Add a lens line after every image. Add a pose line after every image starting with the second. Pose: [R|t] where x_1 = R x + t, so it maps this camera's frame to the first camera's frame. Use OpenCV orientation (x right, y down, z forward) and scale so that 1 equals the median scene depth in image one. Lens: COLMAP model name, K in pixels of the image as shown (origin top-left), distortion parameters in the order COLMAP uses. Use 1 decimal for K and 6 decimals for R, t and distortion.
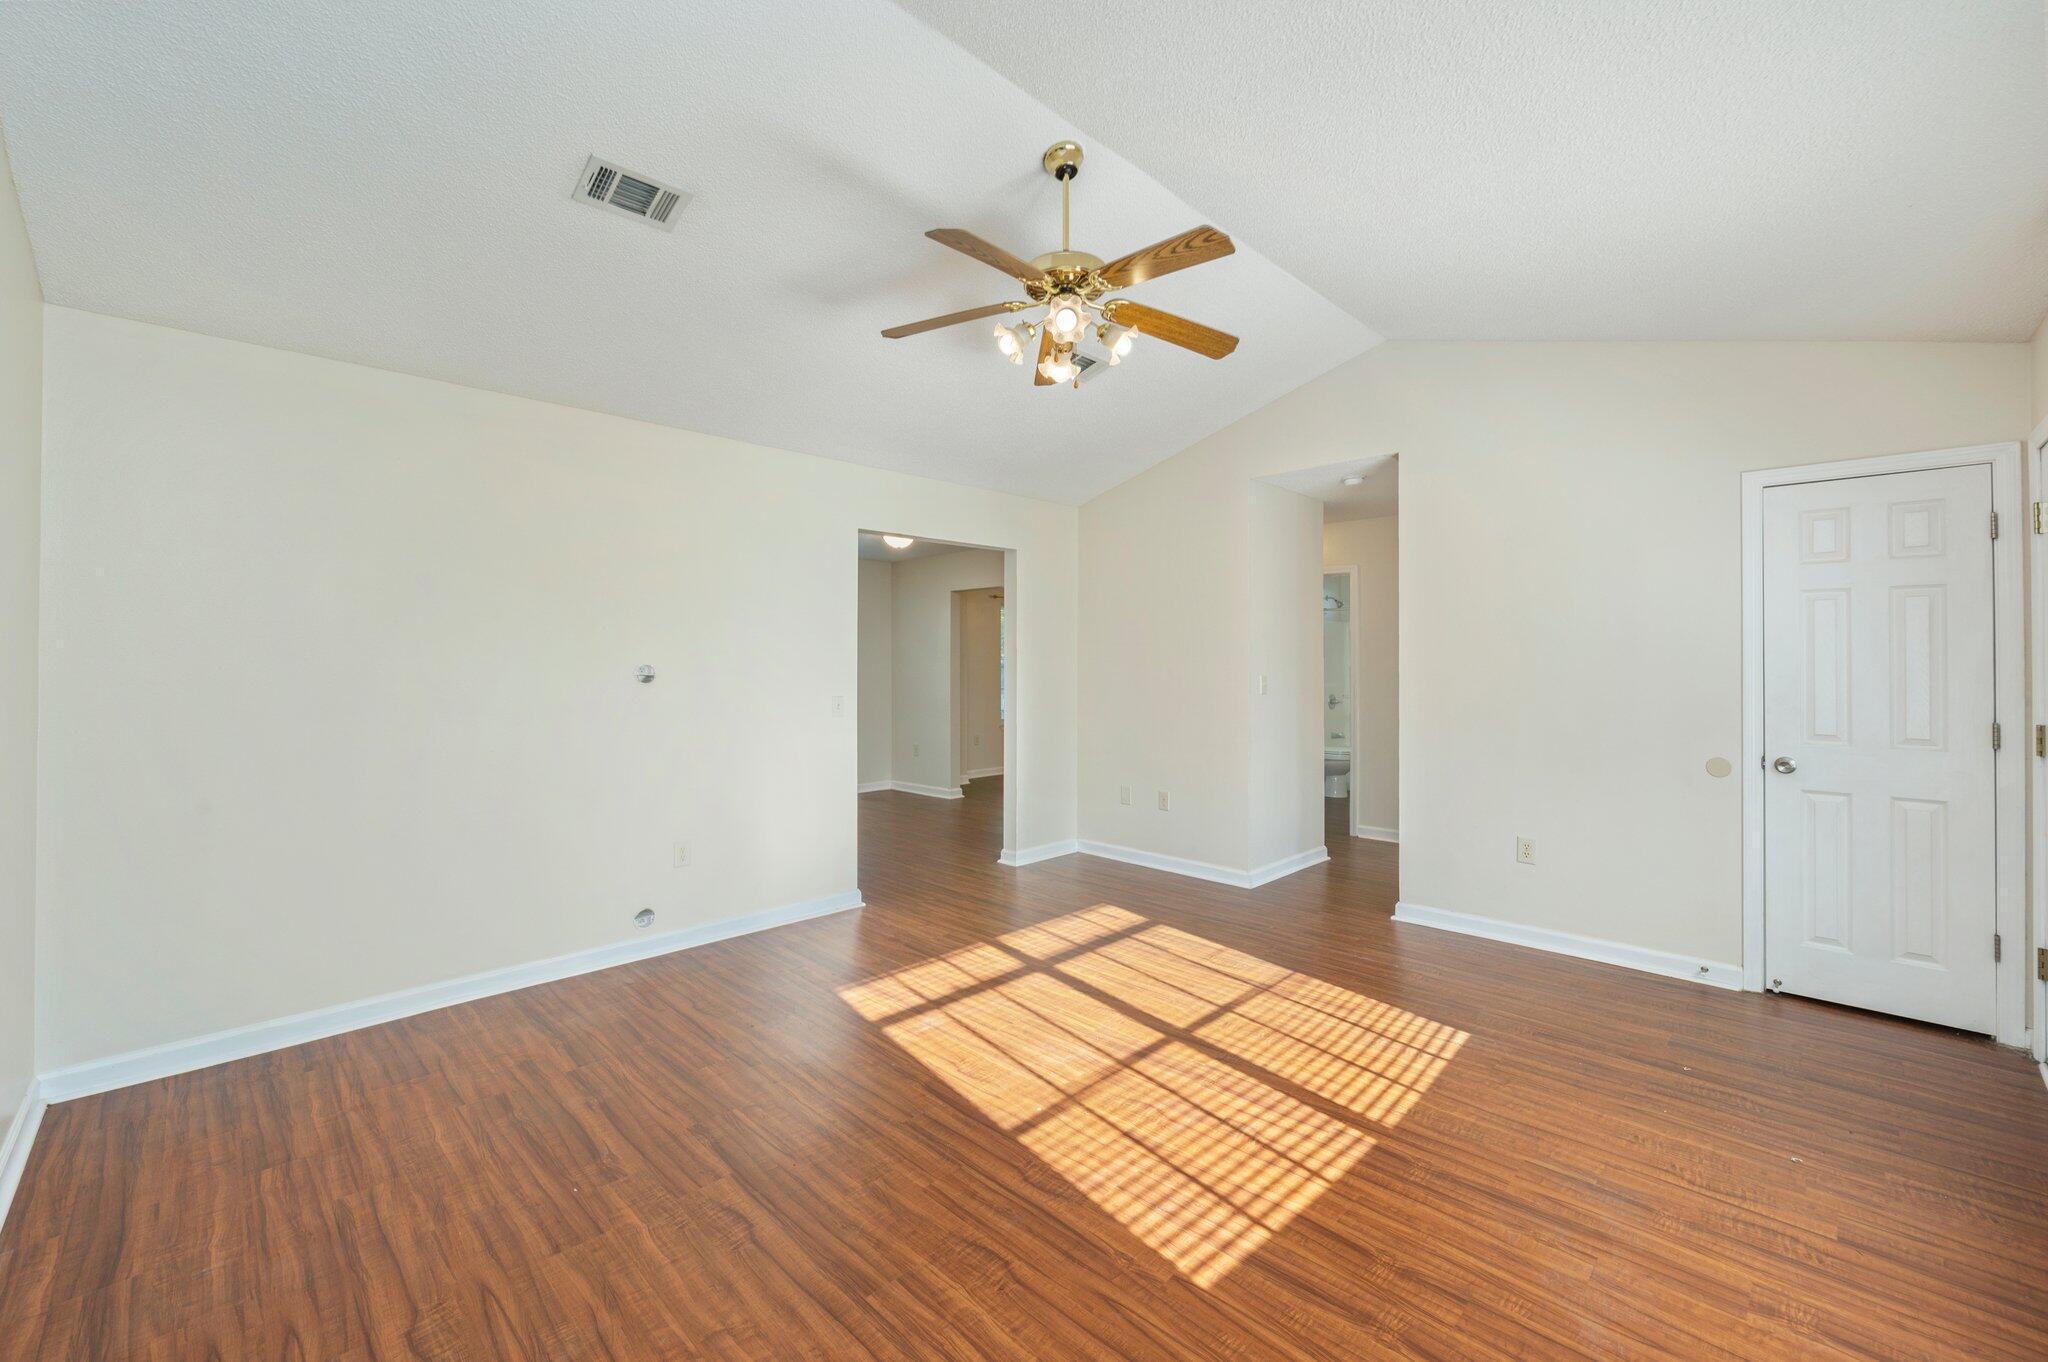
lens RADIAL K [[816.4, 0, 1046.4], [0, 816.4, 678.1], [0, 0, 1]] dist [0.000618, -0.000070]
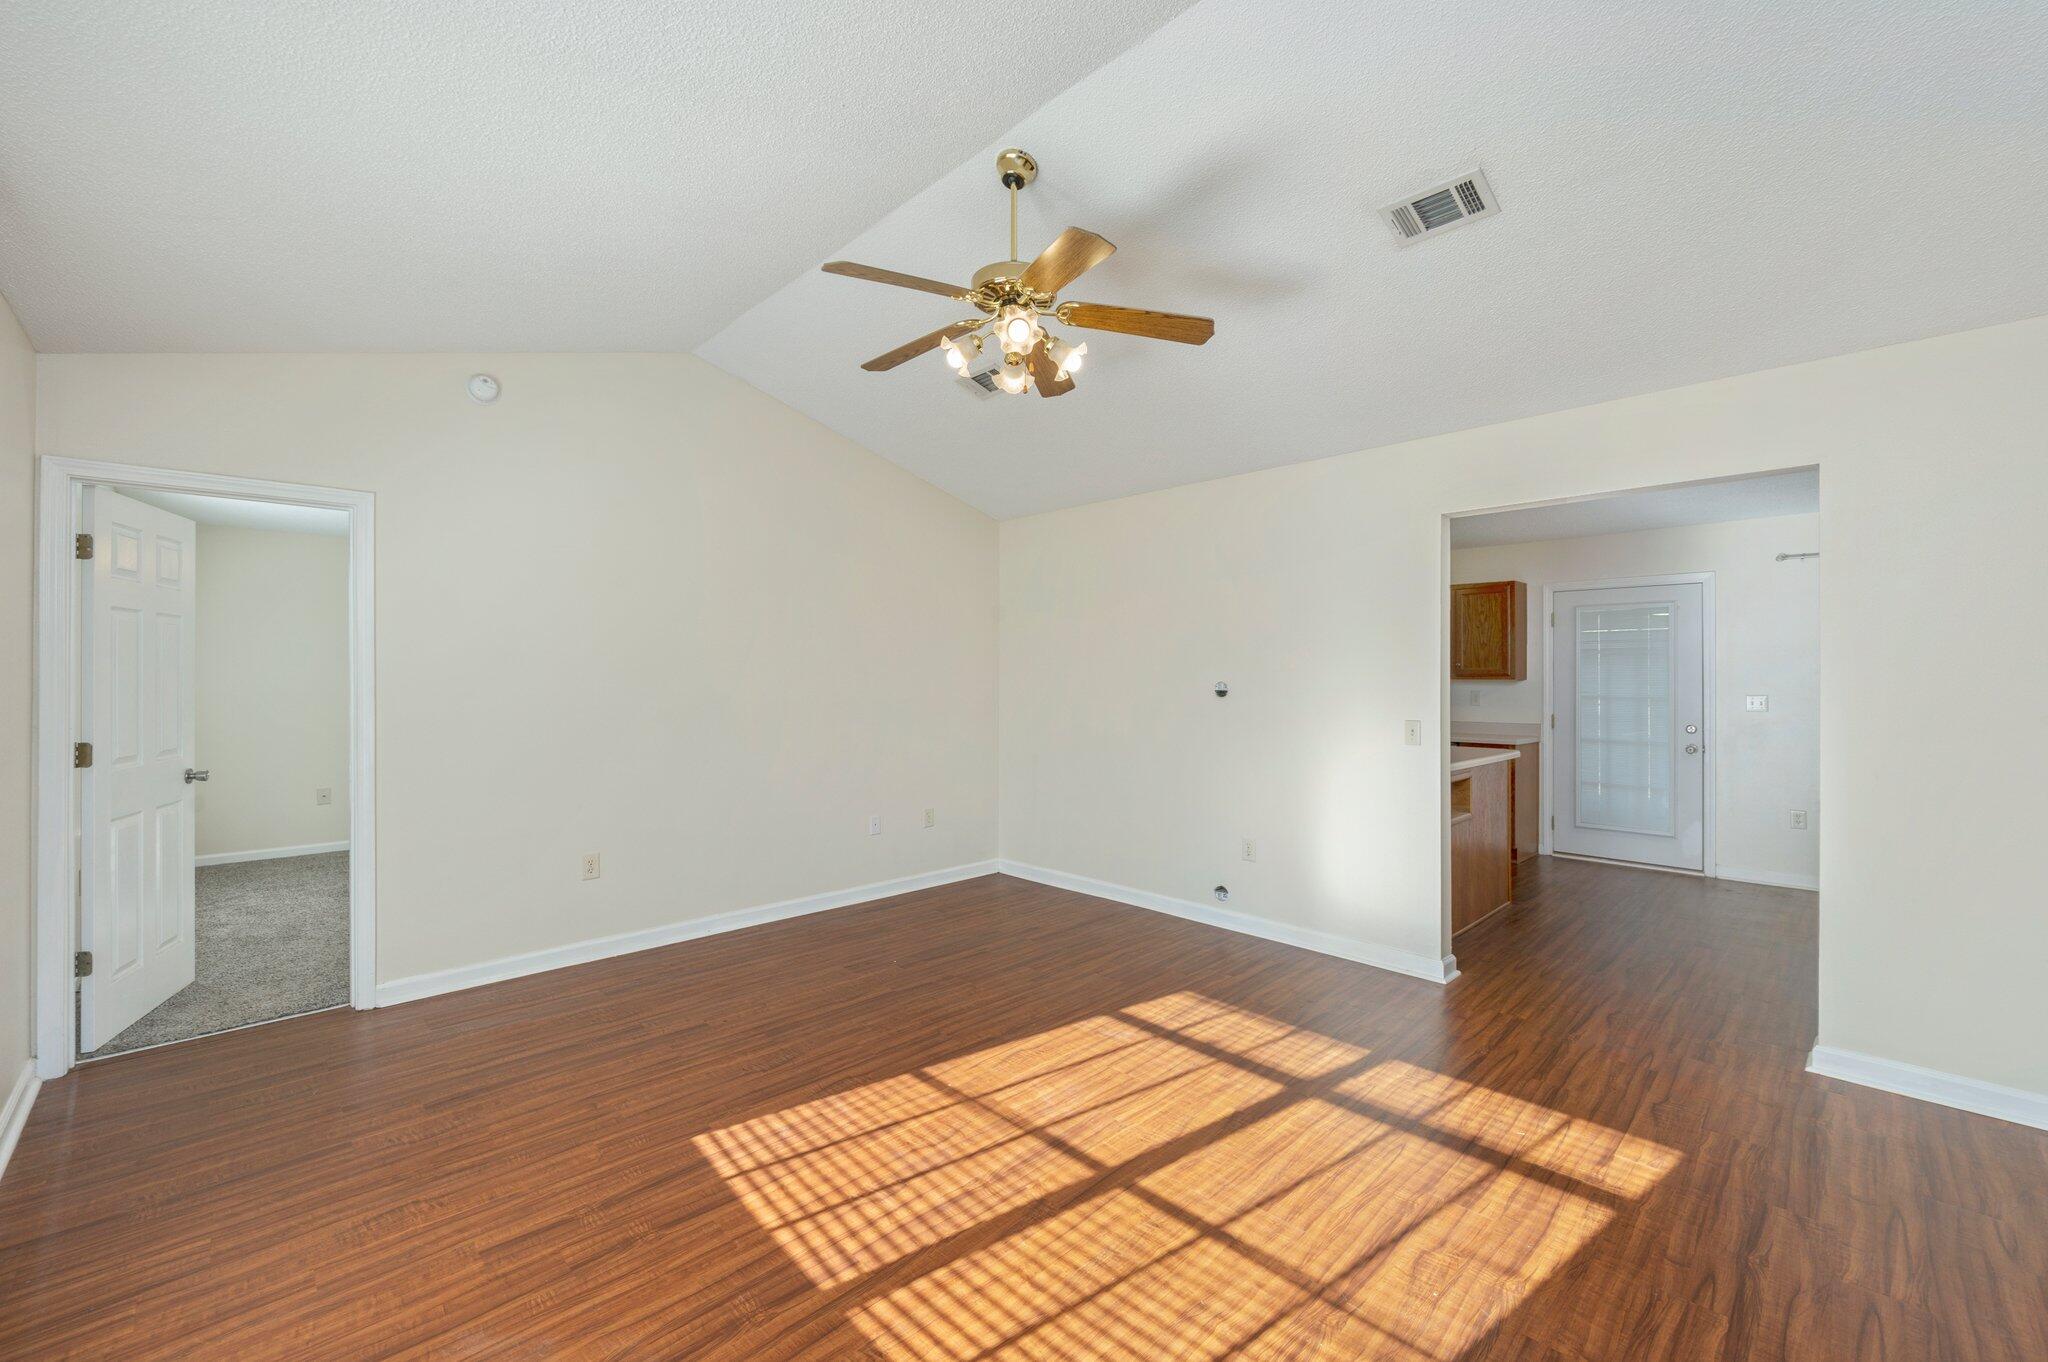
lens RADIAL K [[816.4, 0, 1046.4], [0, 816.4, 678.1], [0, 0, 1]] dist [0.000618, -0.000070]
pose [[-0.002770, -0.005010, -0.999984, 1.083086], [-0.021722, 0.999752, -0.004949, -0.025628], [0.999760, 0.021708, -0.002878, 1.088545]]
